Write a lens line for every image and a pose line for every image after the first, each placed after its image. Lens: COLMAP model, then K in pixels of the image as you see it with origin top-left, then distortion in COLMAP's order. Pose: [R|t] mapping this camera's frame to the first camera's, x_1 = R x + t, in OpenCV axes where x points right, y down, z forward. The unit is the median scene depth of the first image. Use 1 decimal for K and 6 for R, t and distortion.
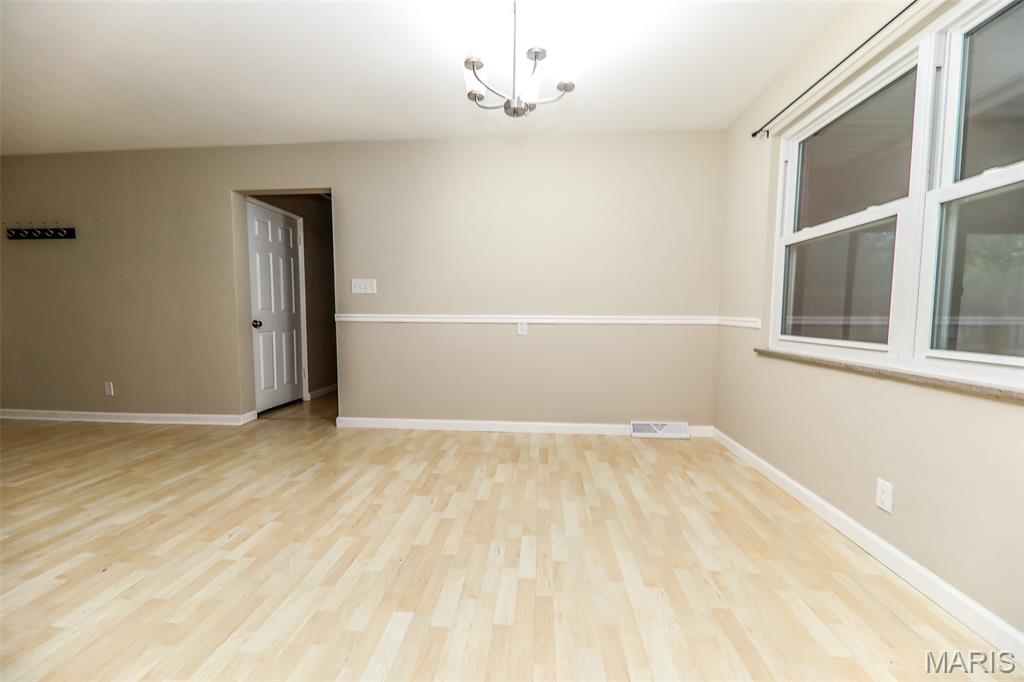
lens RADIAL K [[386.1, 0, 512.0], [0, 386.1, 341.0], [0, 0, 1]] dist [-0.000087, -0.000044]
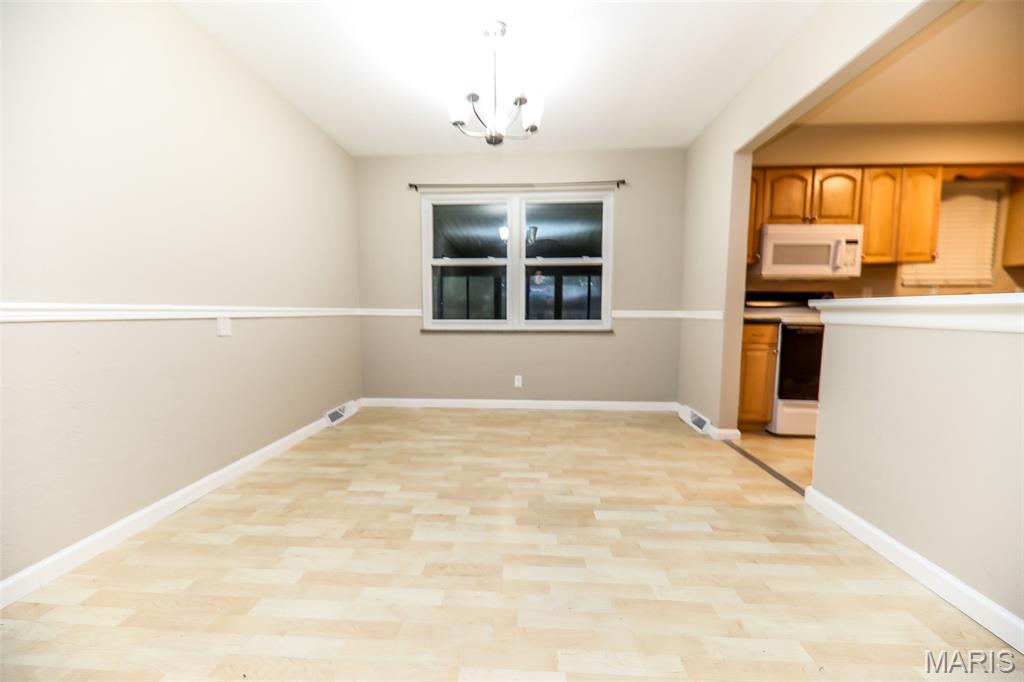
lens RADIAL K [[366.9, 0, 512.0], [0, 366.9, 341.0], [0, 0, 1]] dist [-0.001342, -0.000227]
pose [[-0.034468, -0.082797, 0.995970, -0.890468], [0.069810, 0.993929, 0.085043, -0.035885], [-0.996965, 0.072460, -0.028479, 0.744994]]
